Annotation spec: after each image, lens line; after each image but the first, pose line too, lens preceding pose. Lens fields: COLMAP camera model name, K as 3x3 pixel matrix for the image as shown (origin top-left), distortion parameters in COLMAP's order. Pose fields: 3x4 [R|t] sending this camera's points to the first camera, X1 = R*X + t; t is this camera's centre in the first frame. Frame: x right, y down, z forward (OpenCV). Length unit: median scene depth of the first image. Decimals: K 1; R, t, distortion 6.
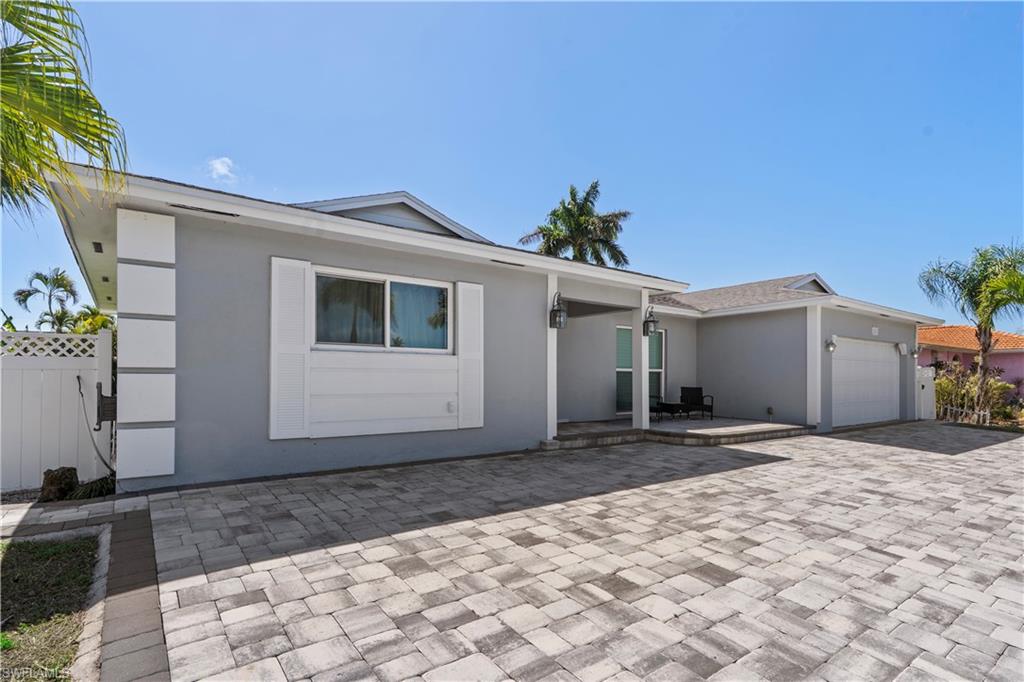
lens RADIAL K [[514.9, 0, 509.7], [0, 514.9, 374.8], [0, 0, 1]] dist [0.002534, 0.000199]
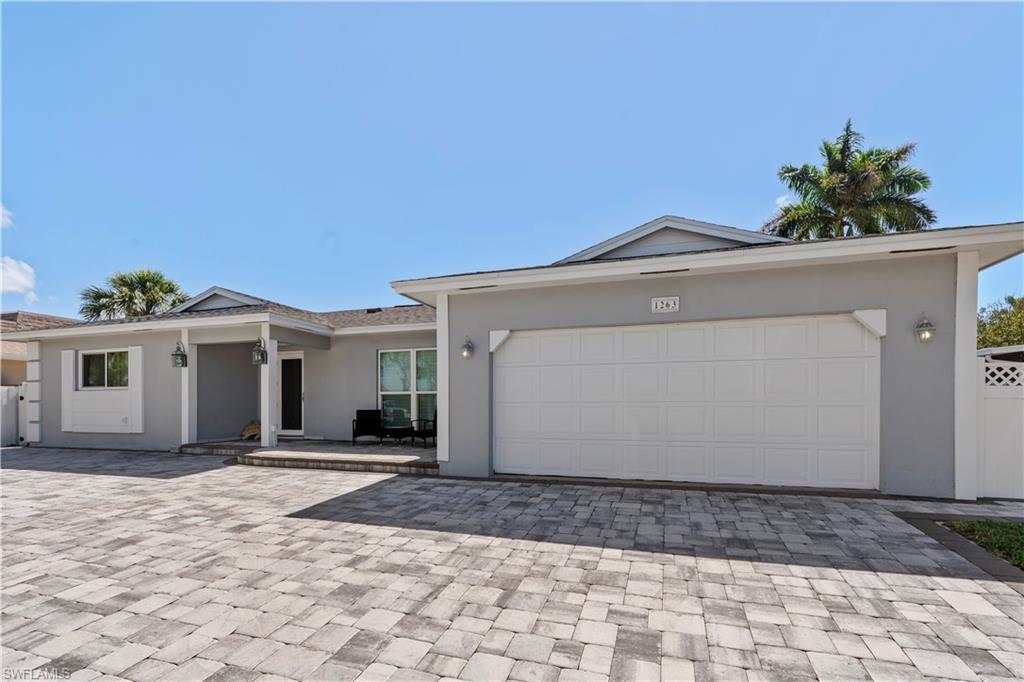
lens RADIAL K [[468.9, 0, 512.6], [0, 468.9, 404.3], [0, 0, 1]] dist [-0.000190, -0.000097]
pose [[0.581392, -0.005214, -0.813607, 2.061857], [0.012372, 0.999921, 0.002433, 0.023929], [0.813530, -0.011480, 0.581410, 1.230813]]
